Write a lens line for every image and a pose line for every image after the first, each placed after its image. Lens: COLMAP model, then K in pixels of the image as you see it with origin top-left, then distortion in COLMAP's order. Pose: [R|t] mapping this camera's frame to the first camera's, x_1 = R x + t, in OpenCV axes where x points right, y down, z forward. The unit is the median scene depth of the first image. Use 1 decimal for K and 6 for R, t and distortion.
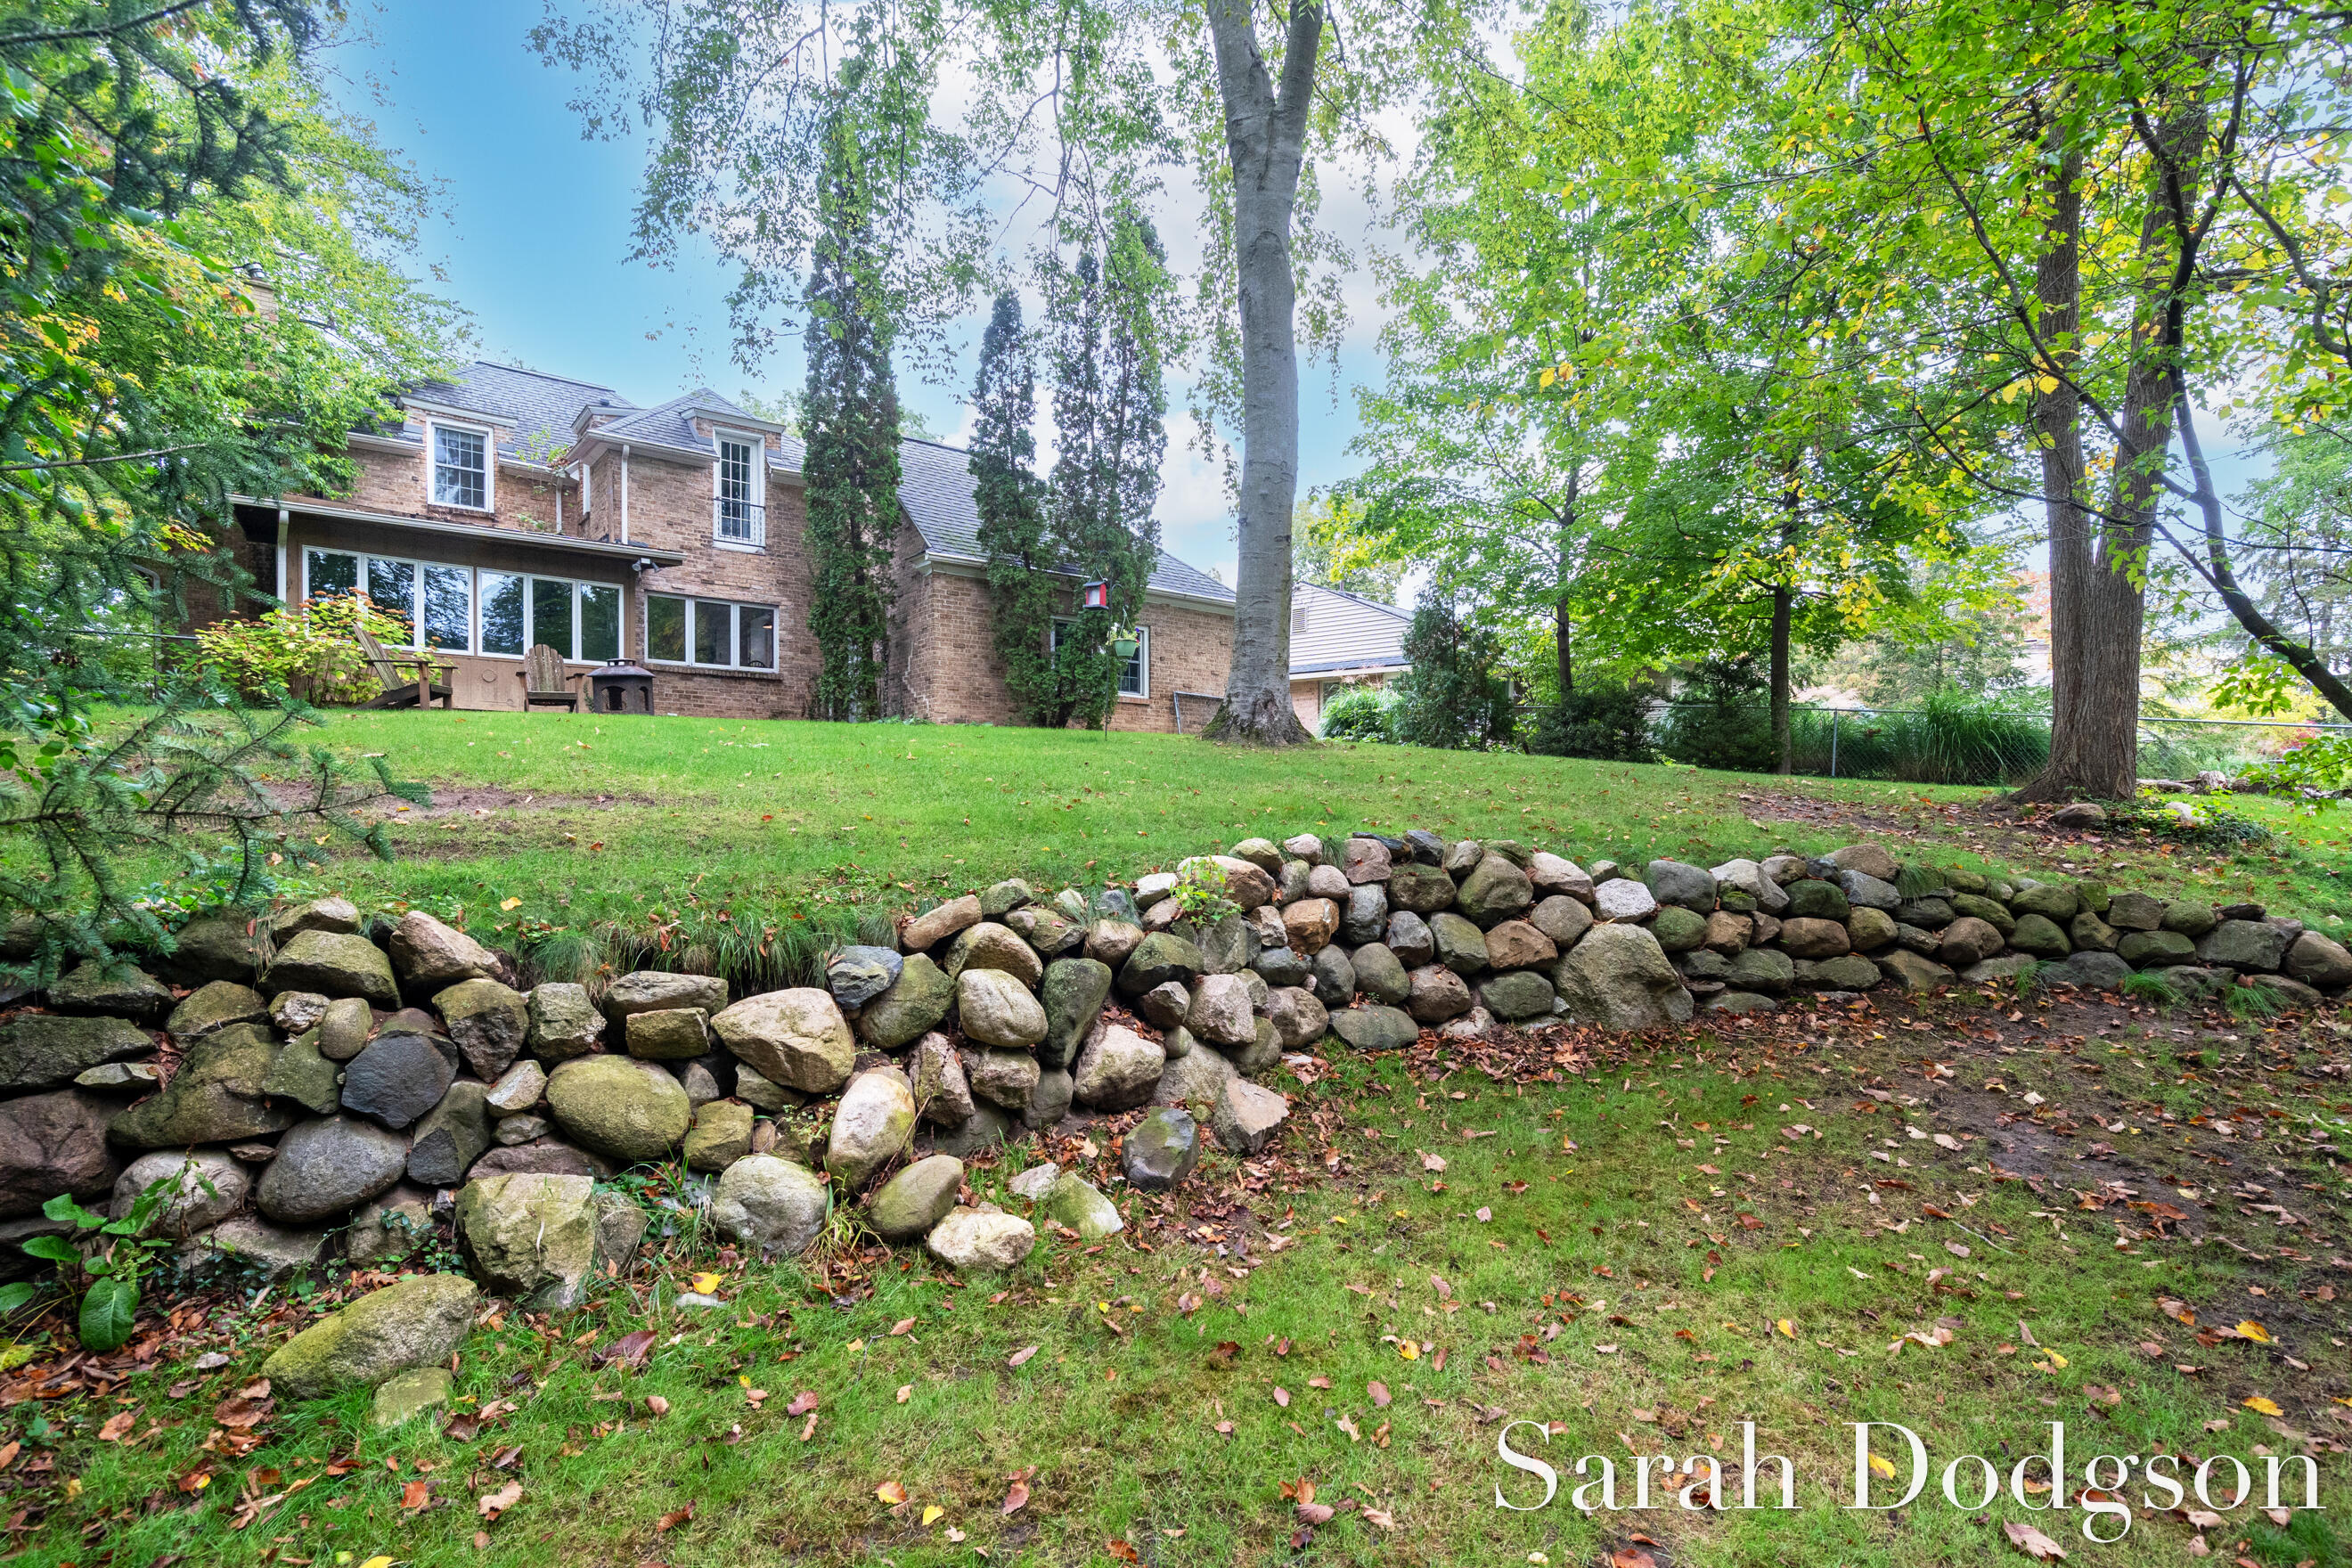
lens RADIAL K [[988.6, 0, 1174.3], [0, 988.6, 804.9], [0, 0, 1]] dist [-0.003897, -0.000014]
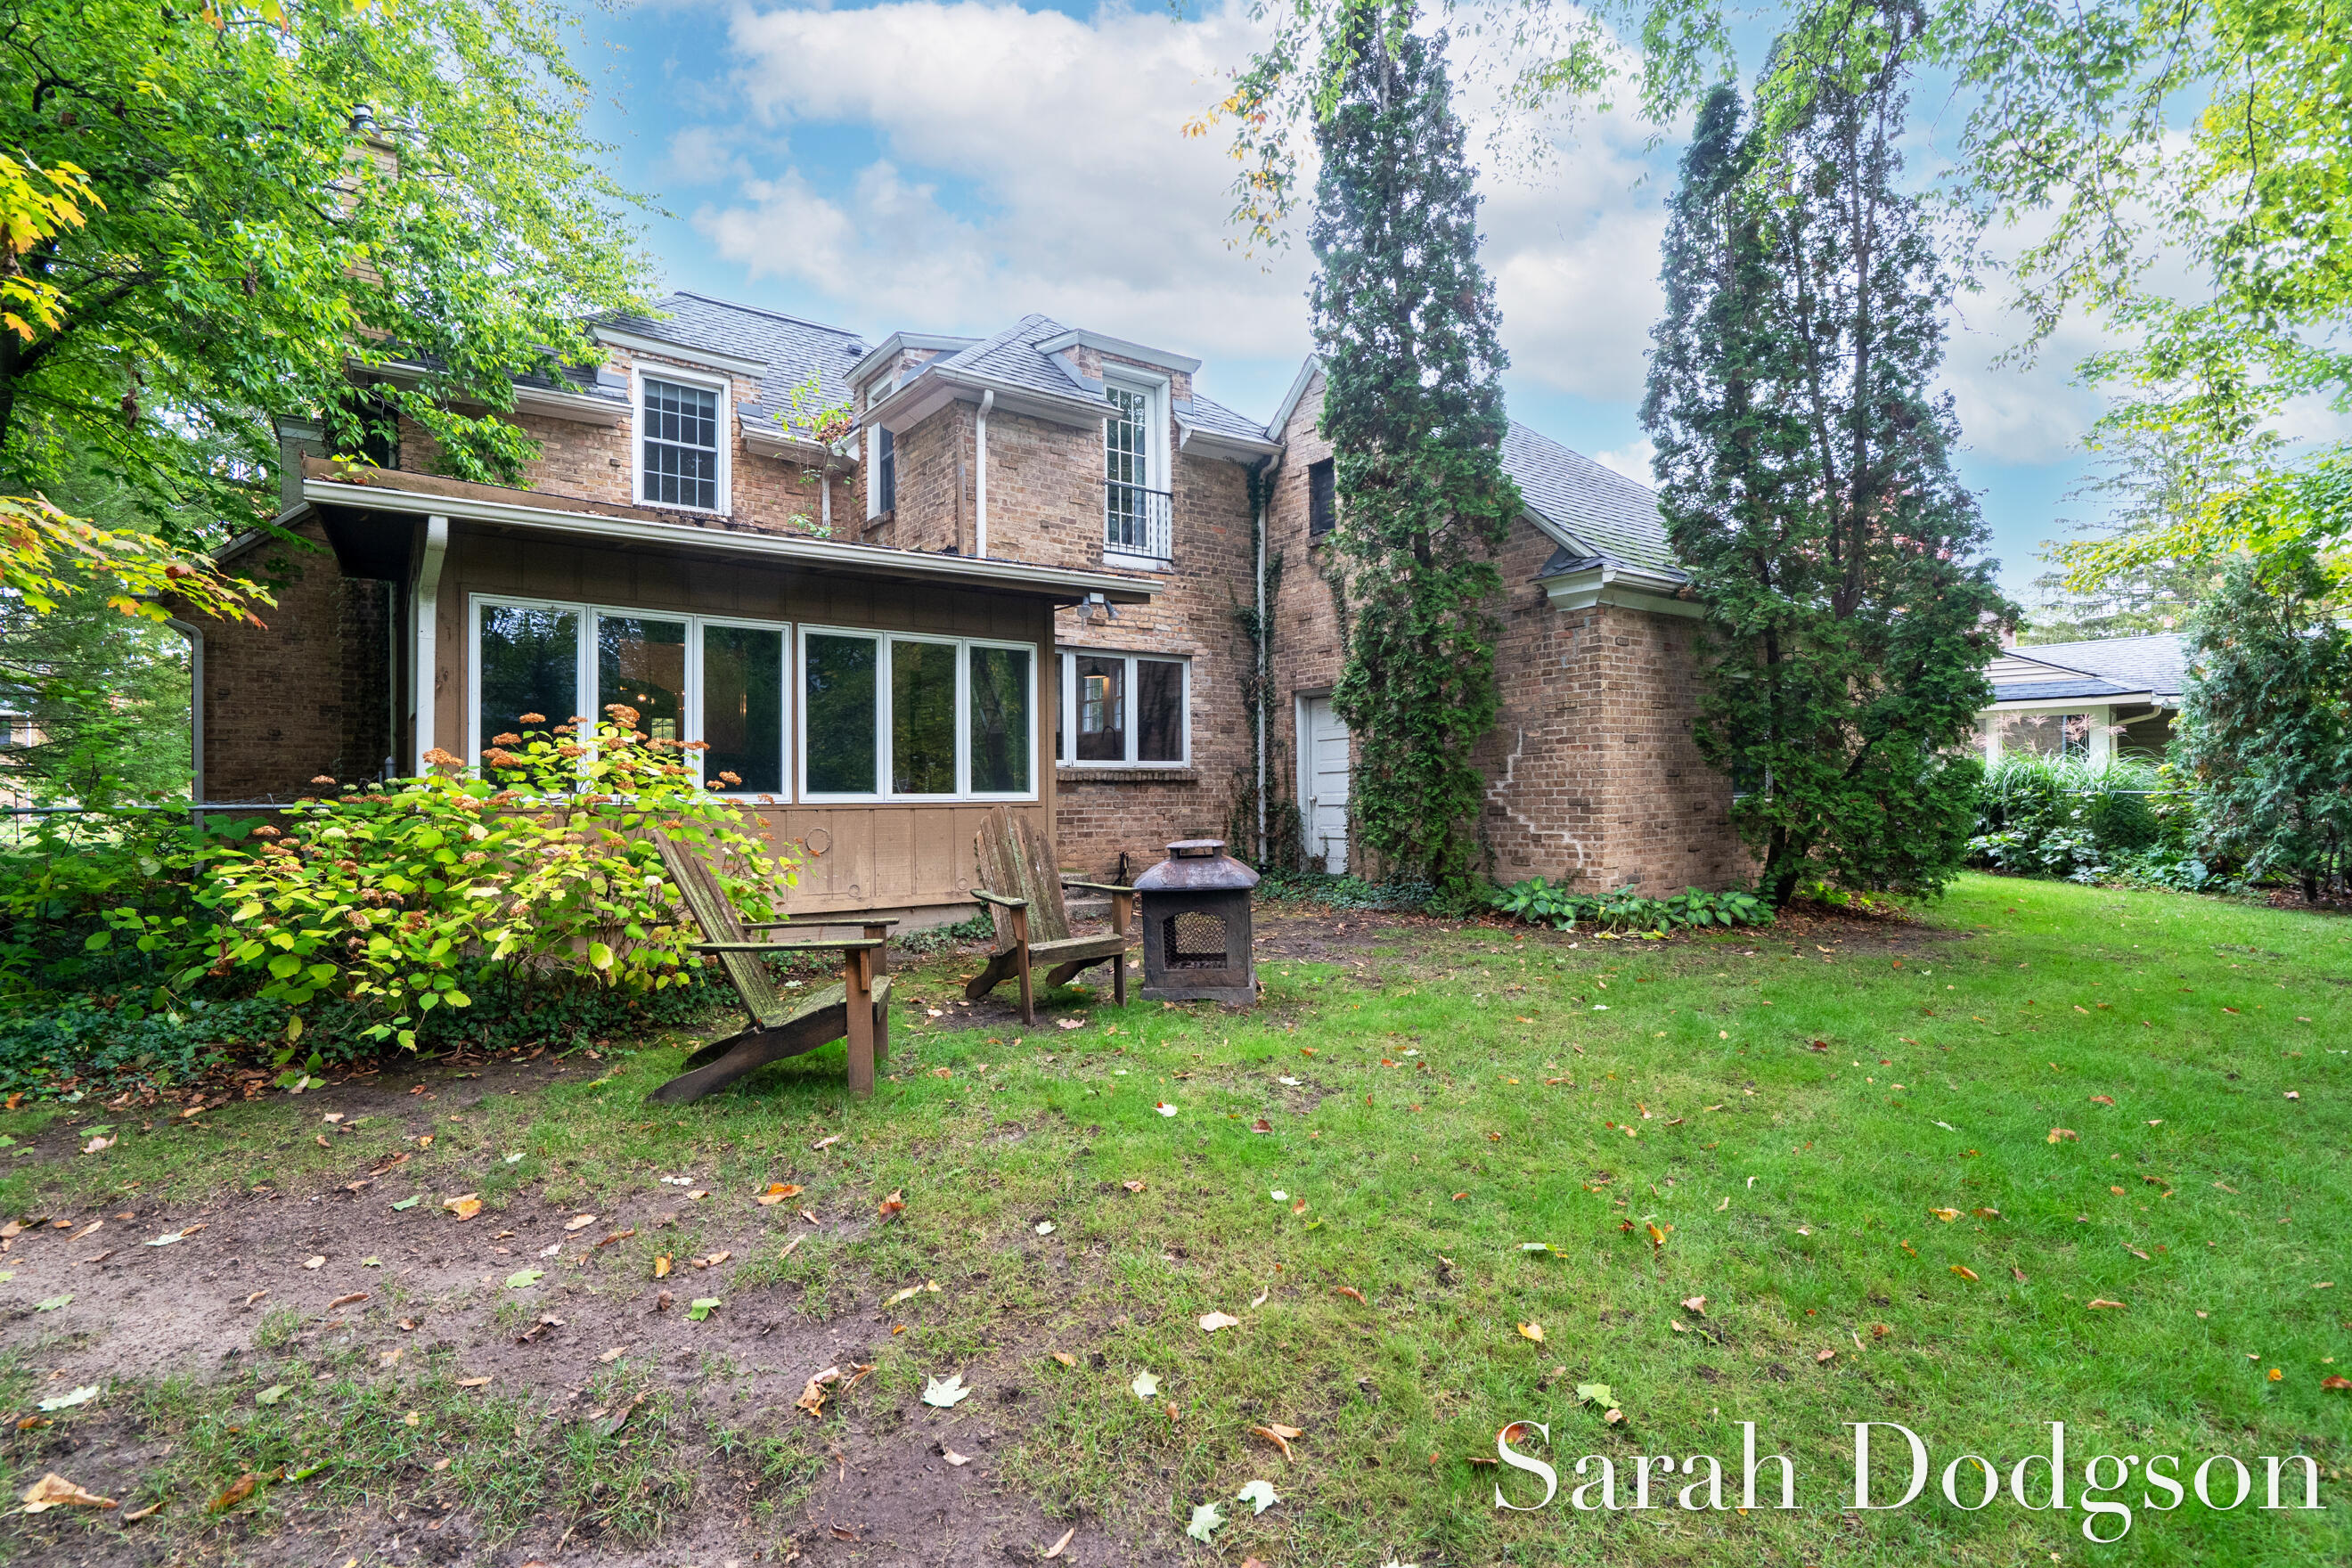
lens RADIAL K [[988.6, 0, 1180.0], [0, 988.6, 765.4], [0, 0, 1]] dist [-0.003897, -0.000014]
pose [[0.998860, -0.016468, -0.044801, -0.404447], [0.015134, 0.999437, -0.029947, -0.124308], [0.045269, 0.029235, 0.998547, 0.423434]]
